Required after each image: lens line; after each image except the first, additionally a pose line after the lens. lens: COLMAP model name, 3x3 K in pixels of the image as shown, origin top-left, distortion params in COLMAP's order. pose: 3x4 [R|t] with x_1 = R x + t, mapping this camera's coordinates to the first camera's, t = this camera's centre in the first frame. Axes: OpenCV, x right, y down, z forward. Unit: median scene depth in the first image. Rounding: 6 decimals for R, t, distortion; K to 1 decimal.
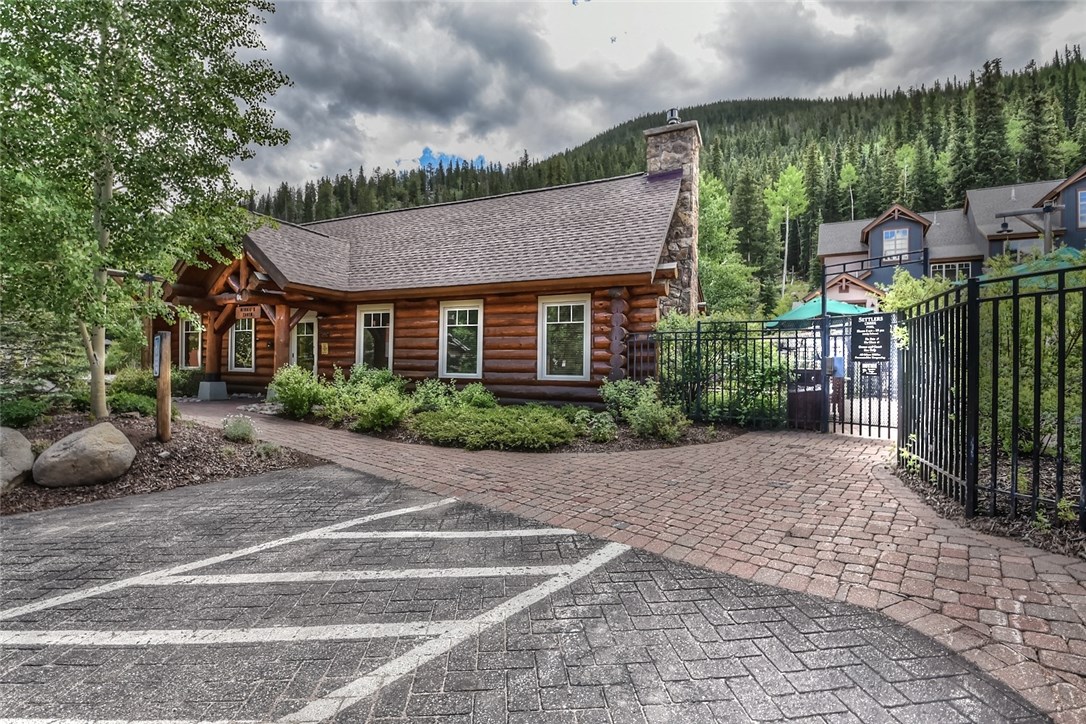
lens RADIAL K [[501.8, 0, 543.0], [0, 501.8, 362.0], [0, 0, 1]] dist [-0.000153, -0.012805]
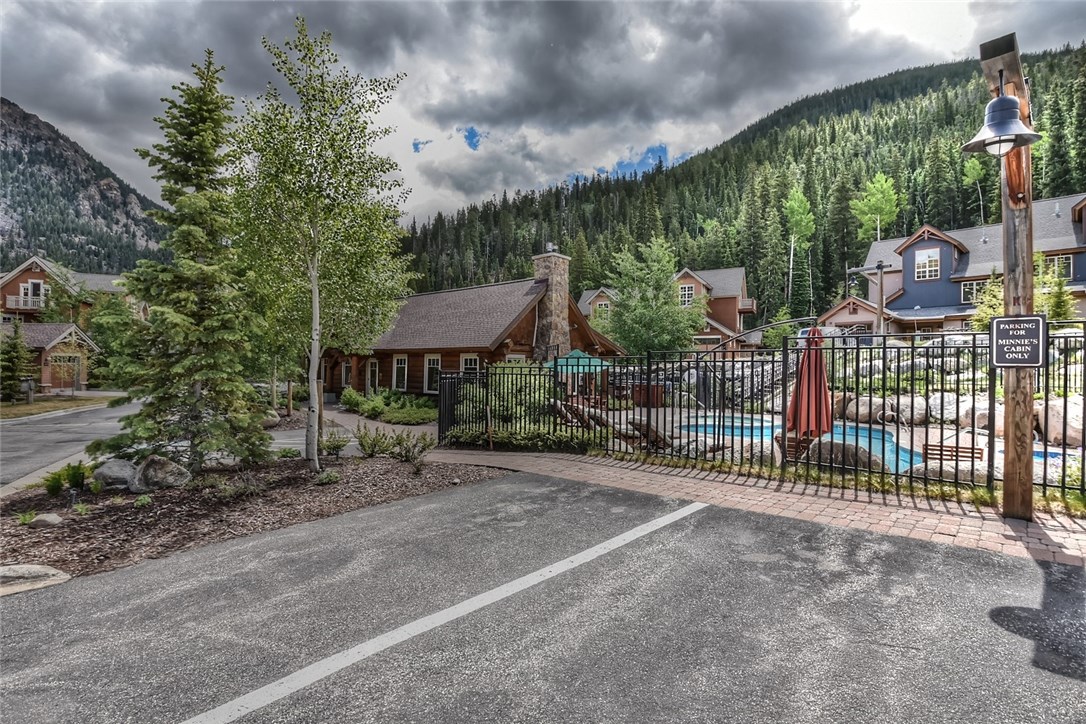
lens RADIAL K [[501.8, 0, 543.0], [0, 501.8, 362.0], [0, 0, 1]] dist [-0.000153, -0.012805]
pose [[0.959564, -0.003247, -0.281473, 0.234304], [0.000174, 0.999940, -0.010943, -0.020268], [0.281492, 0.010451, 0.959507, -0.220549]]
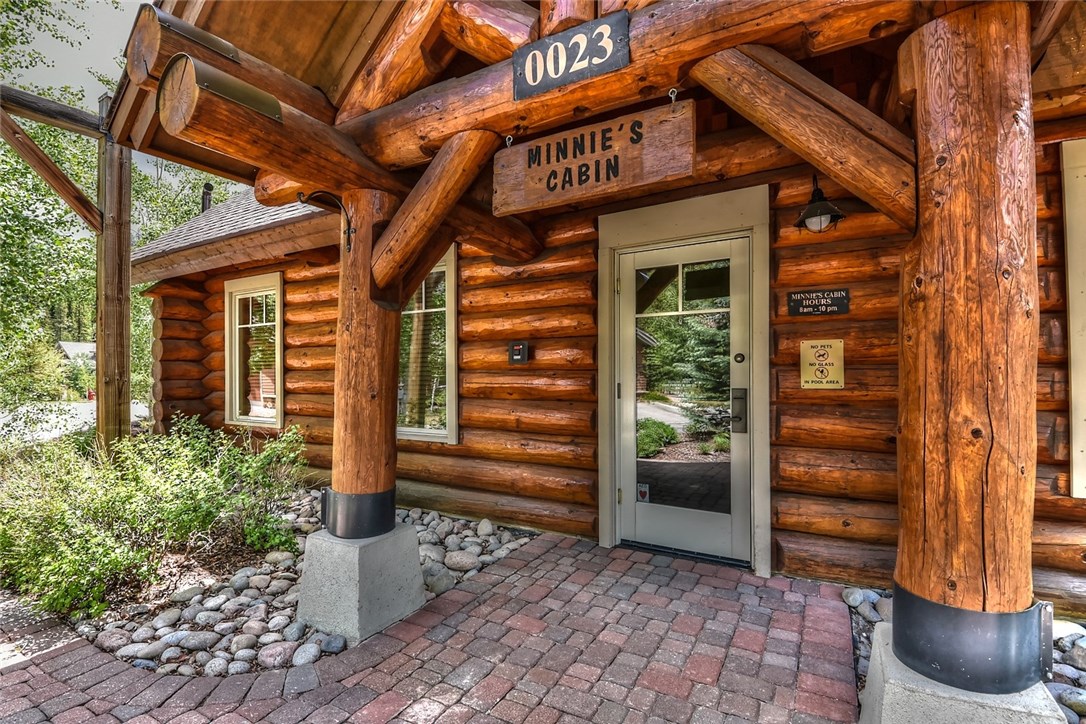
lens RADIAL K [[501.8, 0, 543.0], [0, 501.8, 362.0], [0, 0, 1]] dist [-0.000153, -0.012805]
pose [[0.996530, -0.014893, -0.081890, -0.187822], [0.014426, 0.999876, -0.006297, -0.009882], [0.081974, 0.005094, 0.996621, 0.263744]]
